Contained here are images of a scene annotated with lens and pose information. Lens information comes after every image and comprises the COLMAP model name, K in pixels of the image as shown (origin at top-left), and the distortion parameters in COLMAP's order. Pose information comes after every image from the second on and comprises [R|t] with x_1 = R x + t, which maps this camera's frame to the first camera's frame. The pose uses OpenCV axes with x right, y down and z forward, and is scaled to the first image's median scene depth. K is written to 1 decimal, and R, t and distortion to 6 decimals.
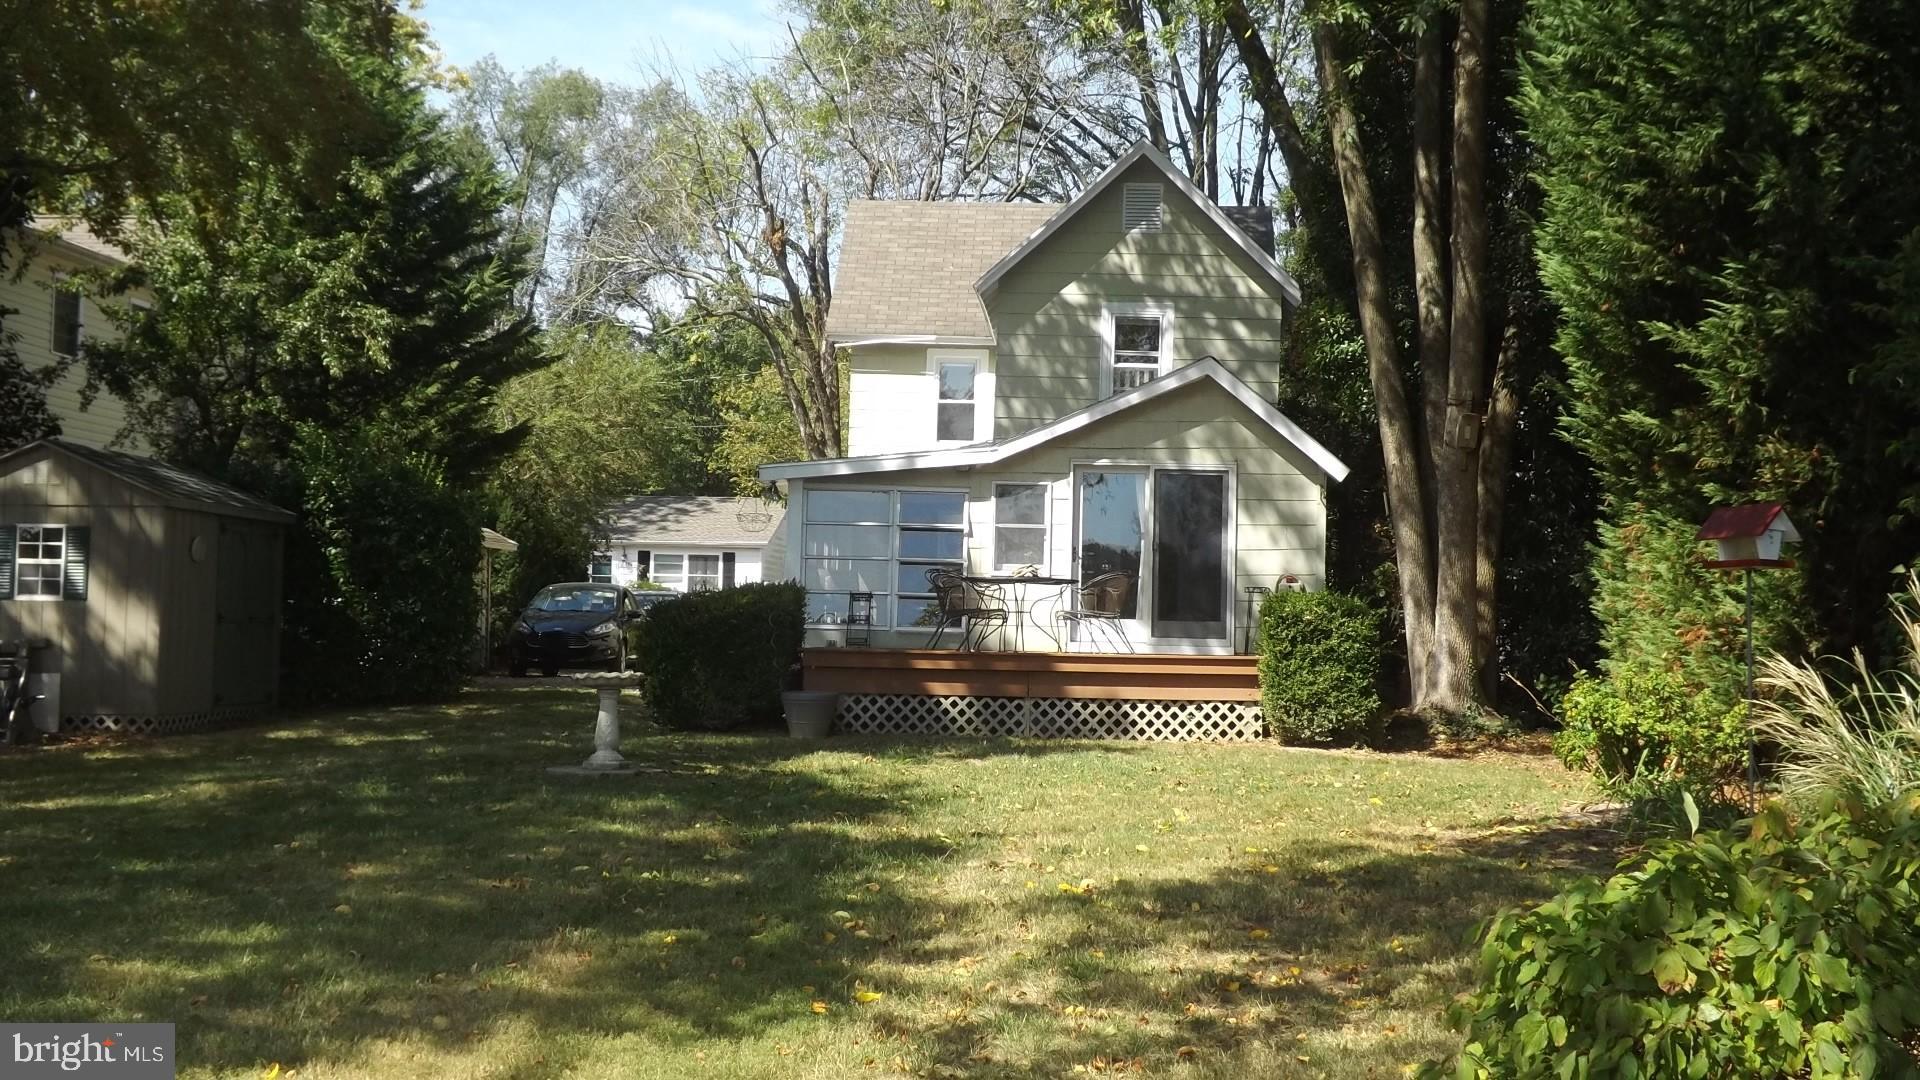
lens RADIAL K [[2300.5, 0, 962.4], [0, 2300.5, 471.9], [0, 0, 1]] dist [0.176573, 0.000000]
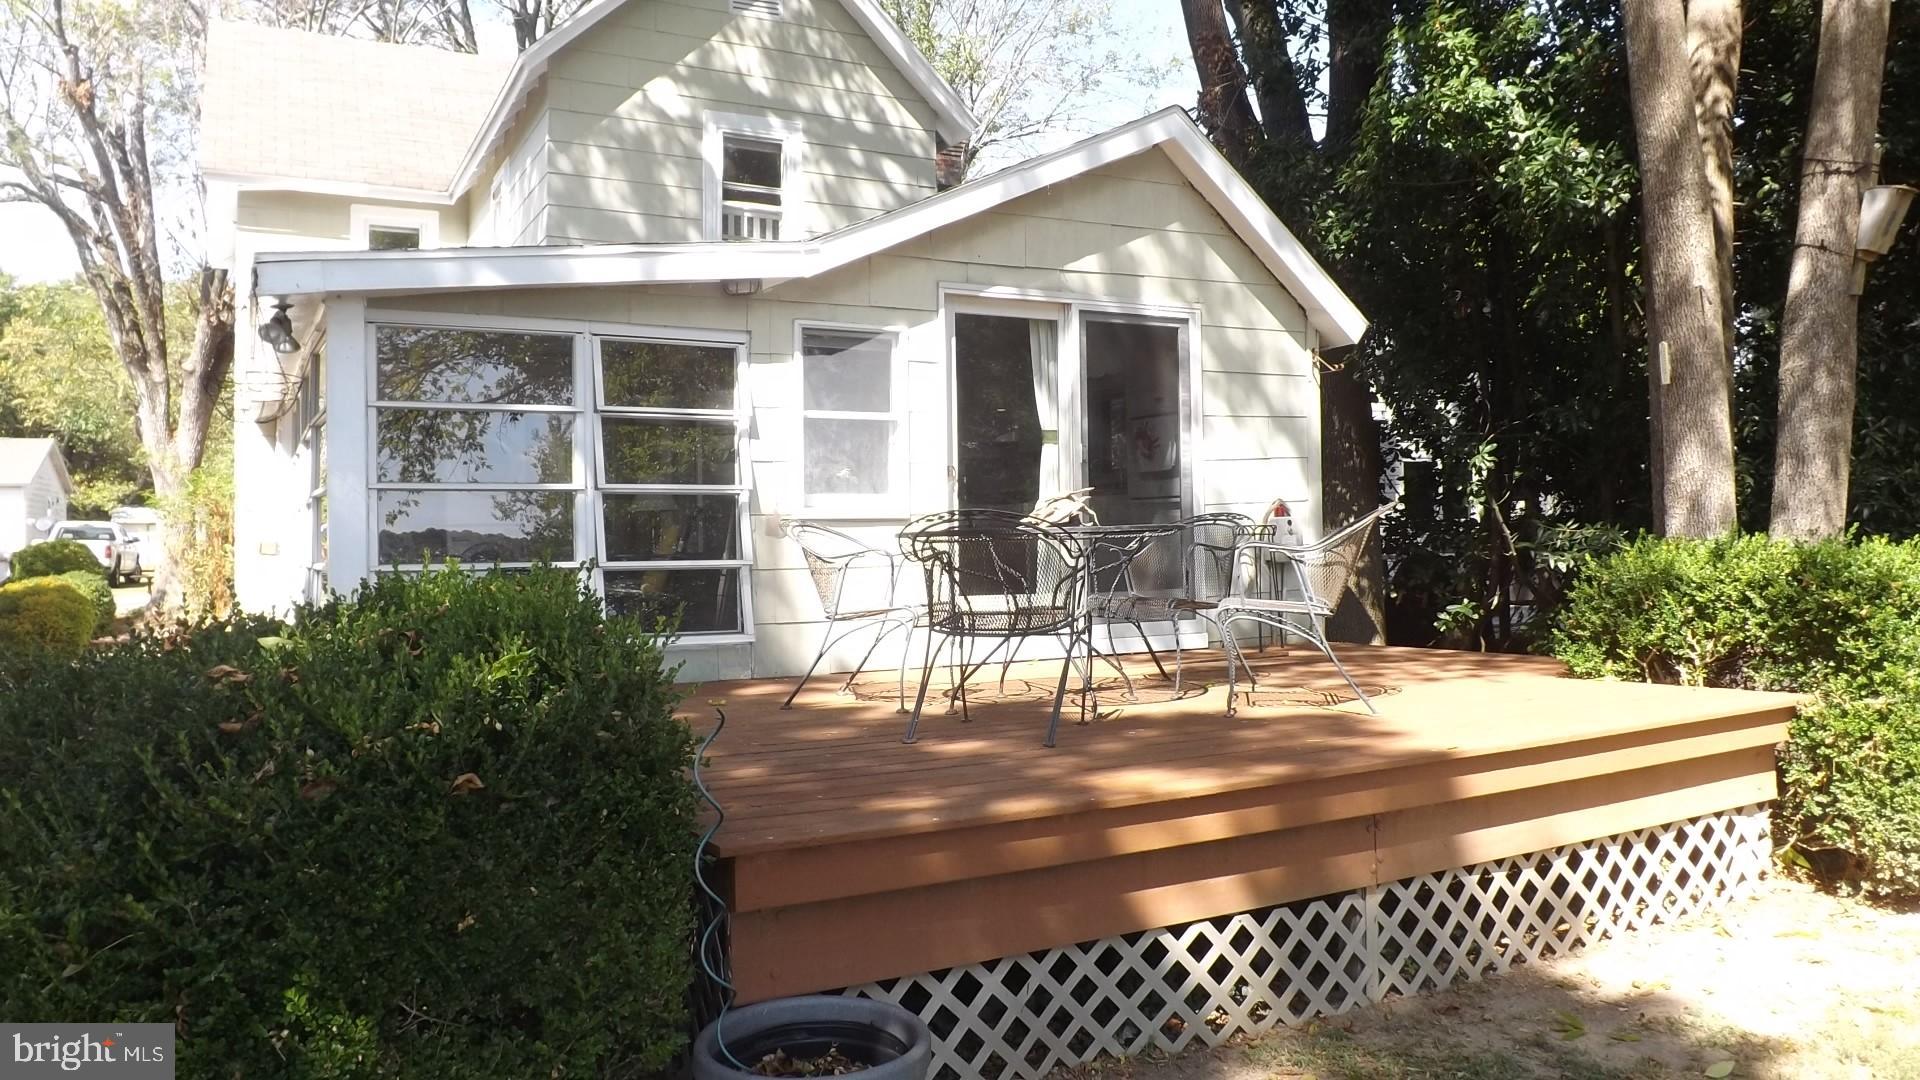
lens RADIAL K [[1372.8, 0, 982.4], [0, 1372.8, 514.8], [0, 0, 1]] dist [-0.057909, 0.002628]
pose [[0.848844, -0.028091, 0.527896, -0.105212], [-0.002695, 0.998344, 0.057459, 0.027892], [-0.528636, -0.050196, 0.847363, 0.738344]]
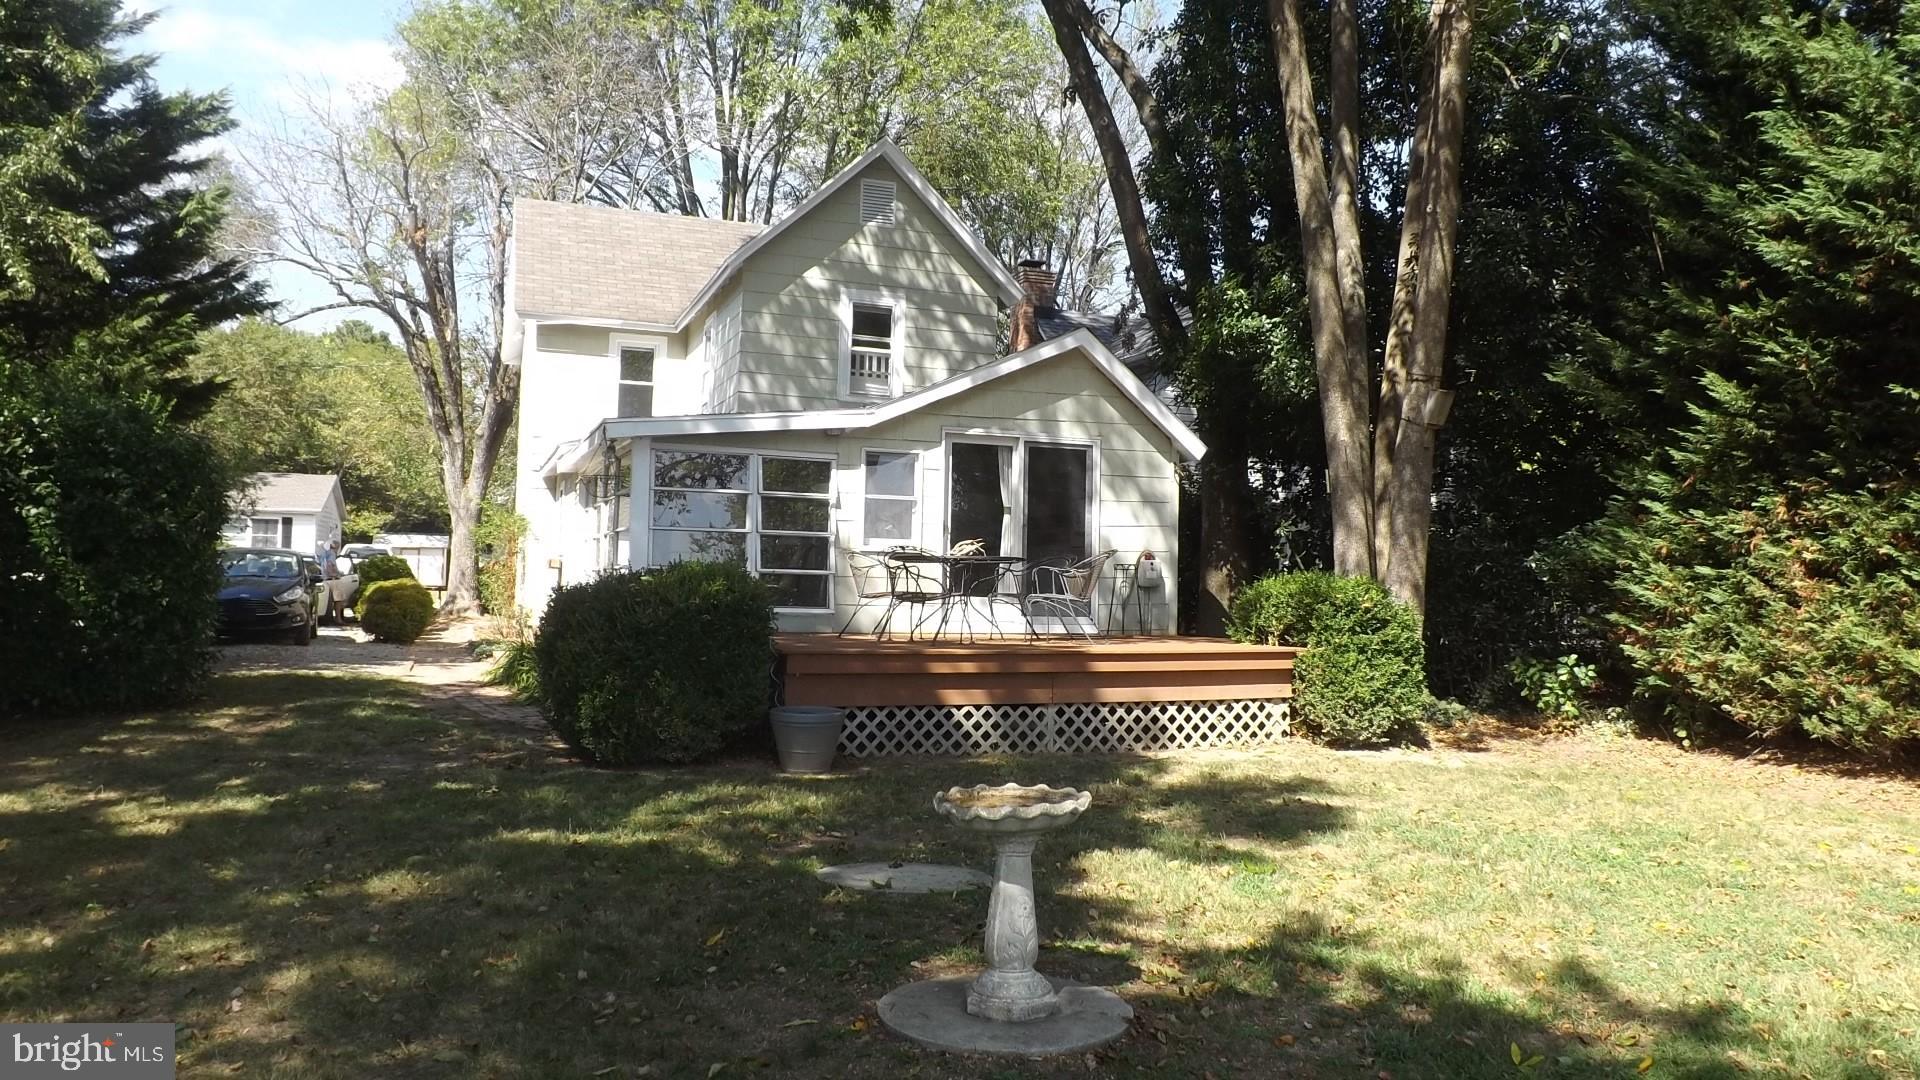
lens RADIAL K [[1372.8, 0, 966.7], [0, 1372.8, 538.4], [0, 0, 1]] dist [-0.057909, 0.002628]
pose [[0.914545, 0.010086, 0.404359, -0.169325], [-0.028676, 0.998790, 0.039944, 0.017123], [-0.403467, -0.048126, 0.913728, 0.484152]]
